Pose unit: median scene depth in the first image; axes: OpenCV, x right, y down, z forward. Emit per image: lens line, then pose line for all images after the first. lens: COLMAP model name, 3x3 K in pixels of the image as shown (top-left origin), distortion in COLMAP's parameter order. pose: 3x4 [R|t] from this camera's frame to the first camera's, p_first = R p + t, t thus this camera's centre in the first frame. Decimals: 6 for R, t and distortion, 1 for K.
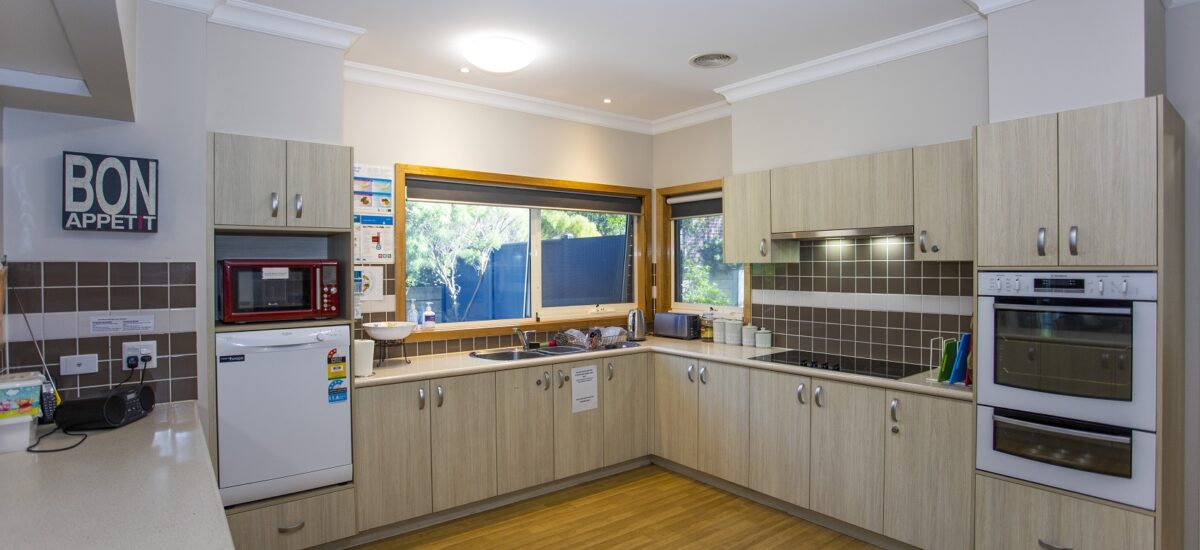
lens RADIAL K [[592.9, 0, 599.3], [0, 592.9, 269.2], [0, 0, 1]] dist [-0.001978, -0.000064]
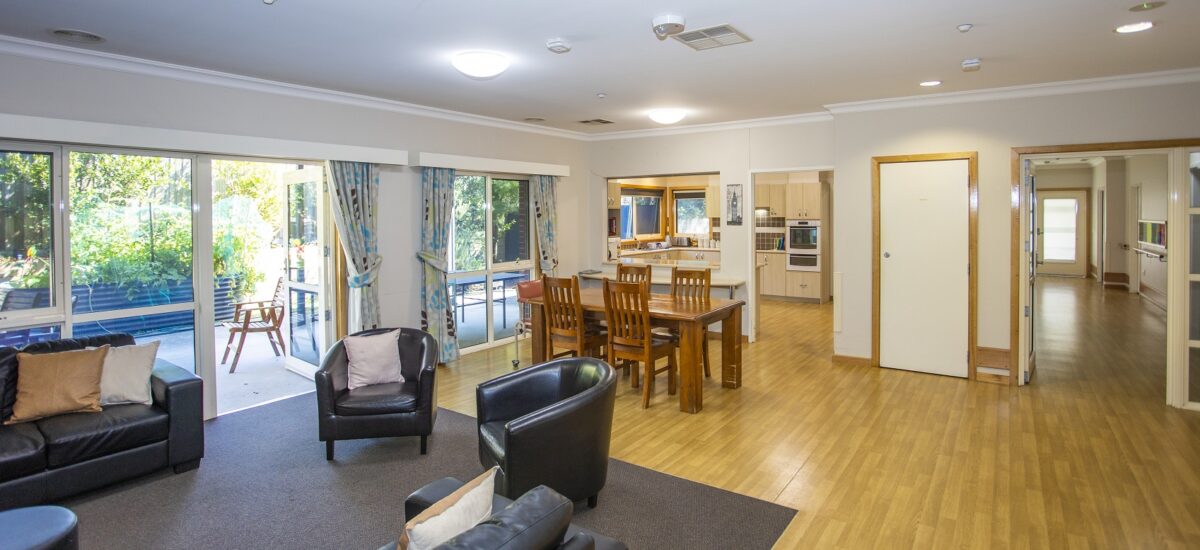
lens RADIAL K [[596.7, 0, 595.3], [0, 596.7, 219.8], [0, 0, 1]] dist [-0.000462, 0.000095]
pose [[0.965907, -0.004033, 0.258858, -1.073048], [0.003373, 0.999990, 0.002992, -0.010215], [-0.258868, -0.002017, 0.965911, -1.663710]]
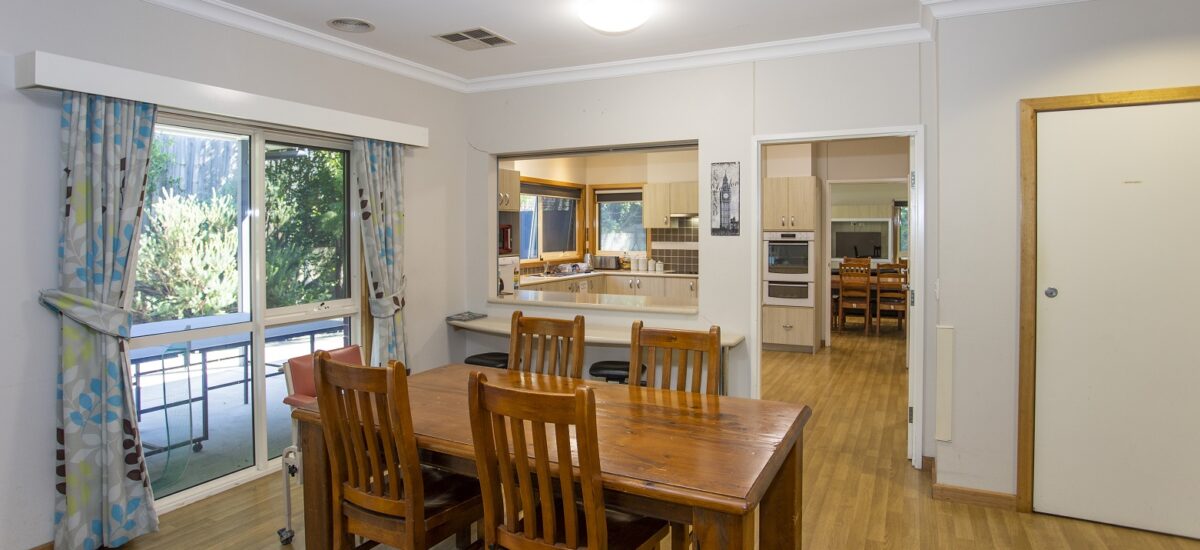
lens RADIAL K [[607.7, 0, 595.5], [0, 607.7, 233.9], [0, 0, 1]] dist [-0.050123, 0.000003]
pose [[0.909270, 0.003900, 0.416188, -0.800874], [-0.002869, 0.999991, -0.003104, 0.016605], [-0.416196, 0.001629, 0.909273, -0.792105]]
